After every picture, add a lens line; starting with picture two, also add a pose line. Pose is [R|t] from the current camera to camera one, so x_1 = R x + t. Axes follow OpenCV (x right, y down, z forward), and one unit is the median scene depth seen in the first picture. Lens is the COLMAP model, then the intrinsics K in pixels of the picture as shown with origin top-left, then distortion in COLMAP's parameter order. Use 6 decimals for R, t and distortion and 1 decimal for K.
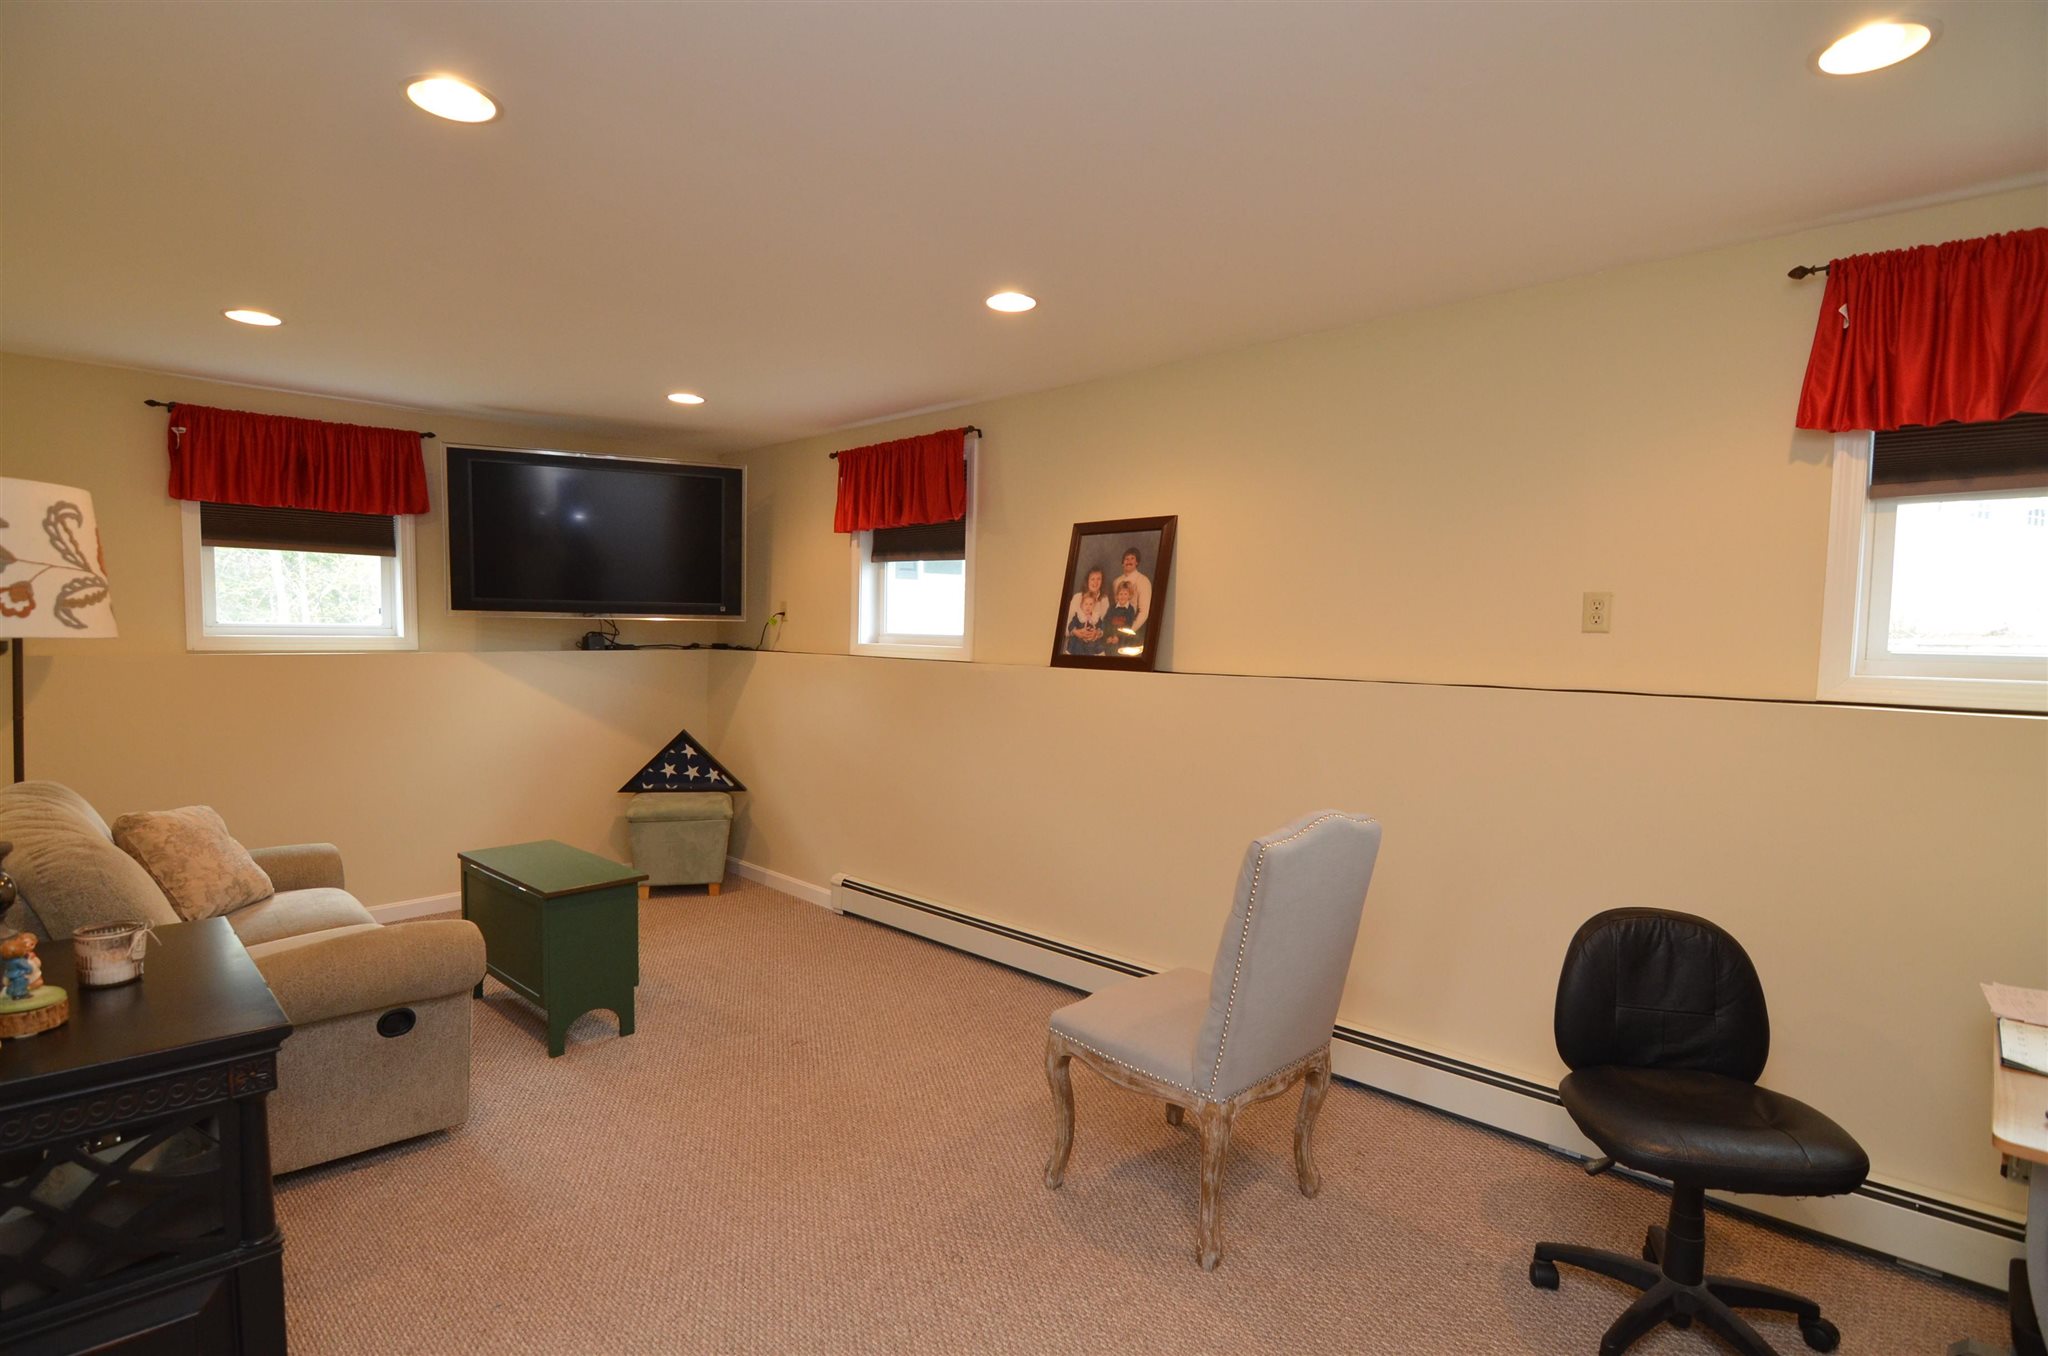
lens RADIAL K [[994.7, 0, 1026.9], [0, 994.7, 690.3], [0, 0, 1]] dist [-0.020178, -0.002814]
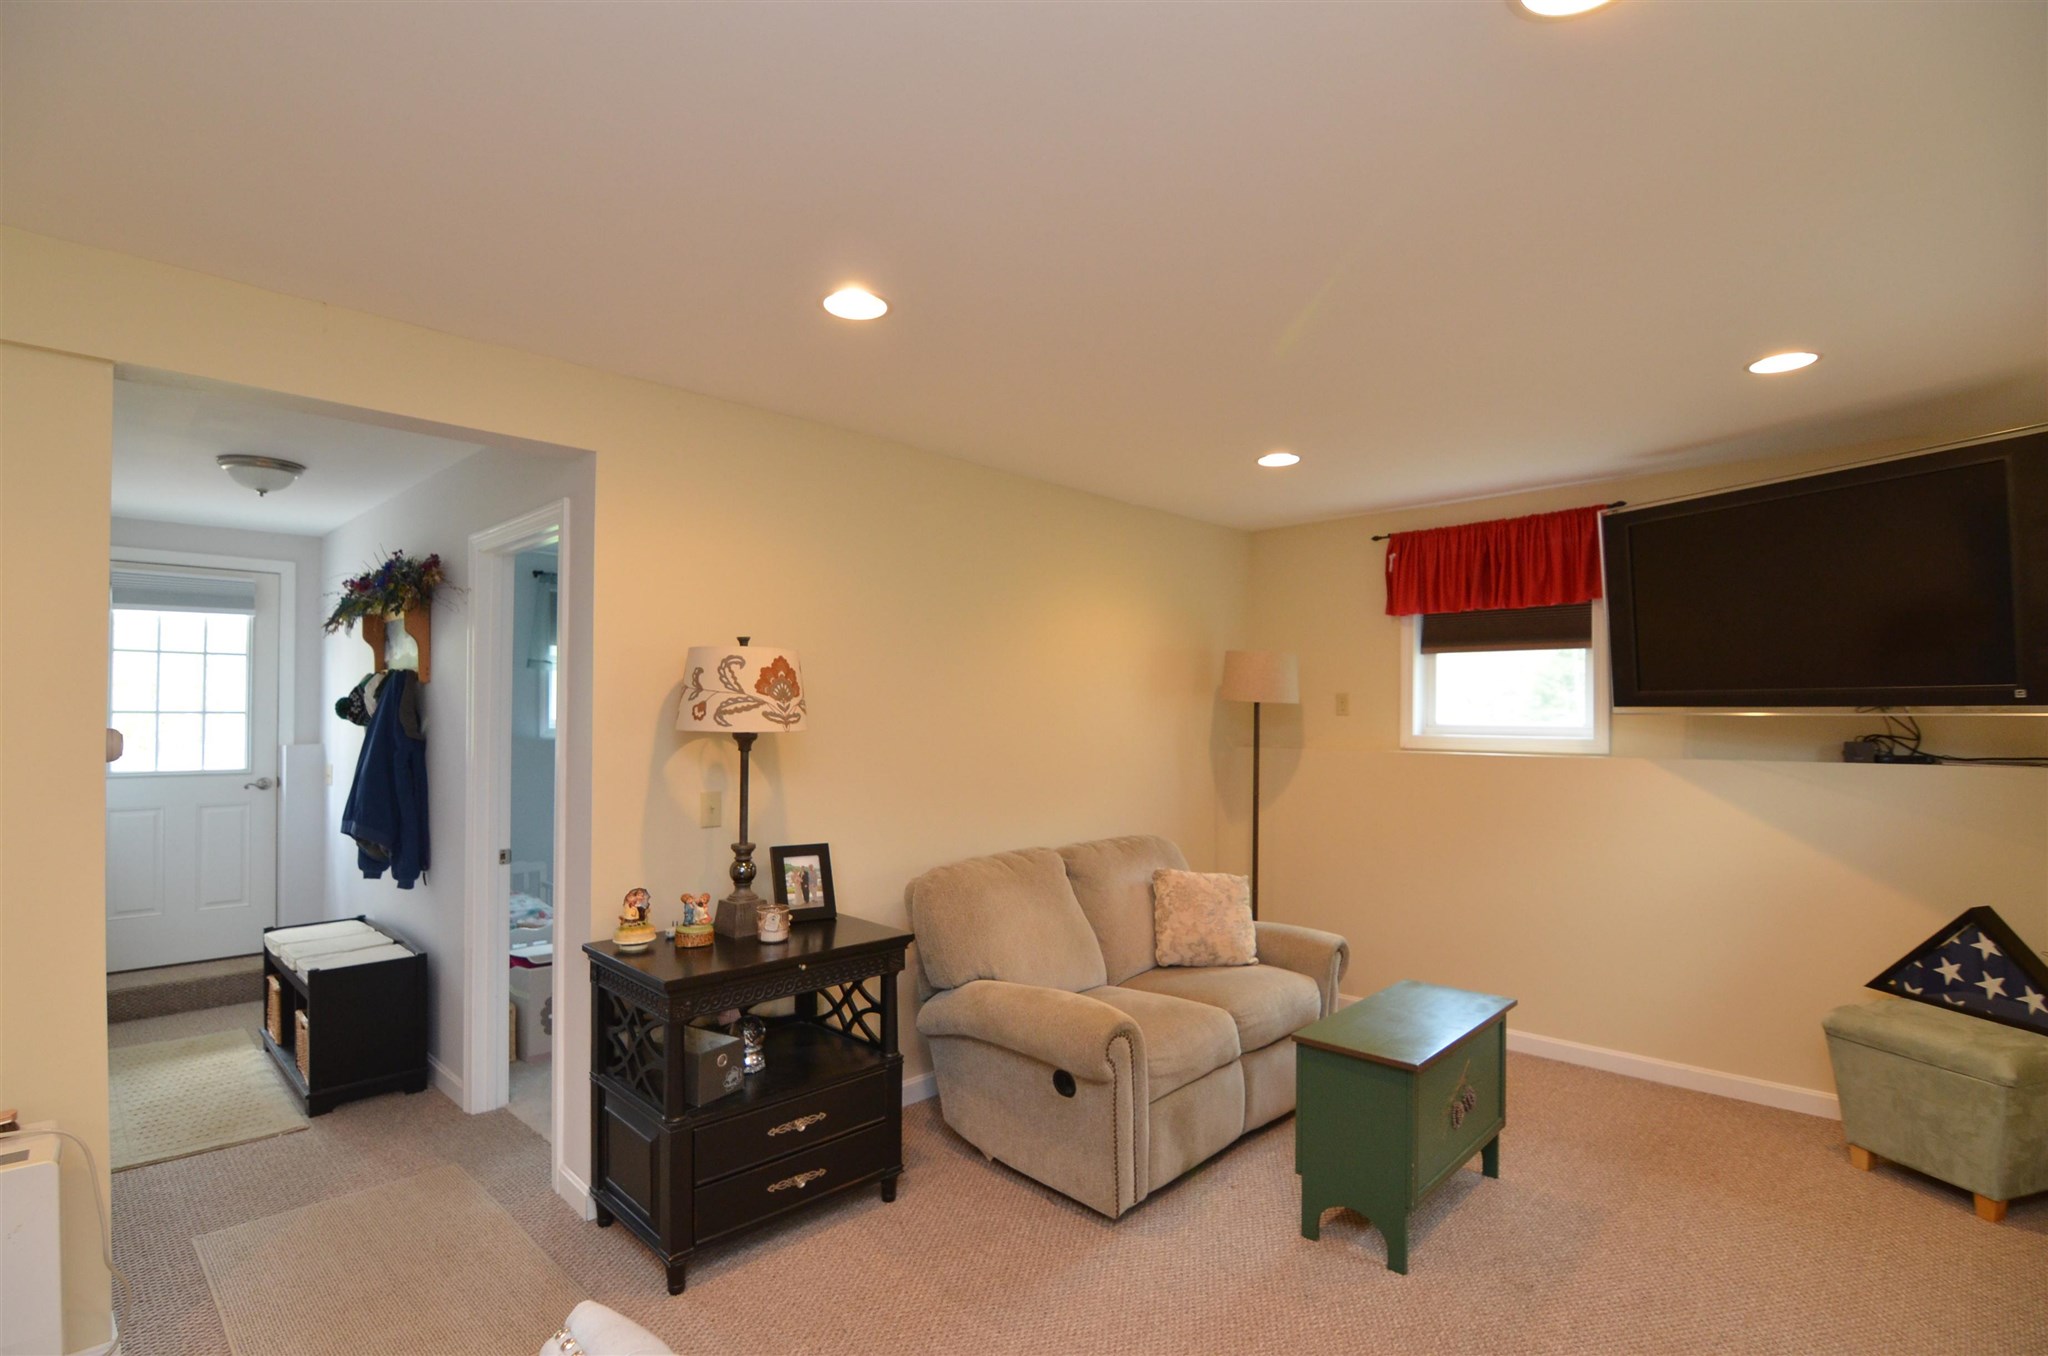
lens RADIAL K [[994.7, 0, 1027.5], [0, 994.7, 684.2], [0, 0, 1]] dist [-0.020178, -0.002814]
pose [[-0.027019, -0.043699, -0.998679, 0.276861], [-0.065301, 0.996987, -0.041858, -0.034078], [0.997500, 0.064084, -0.029791, 0.543663]]
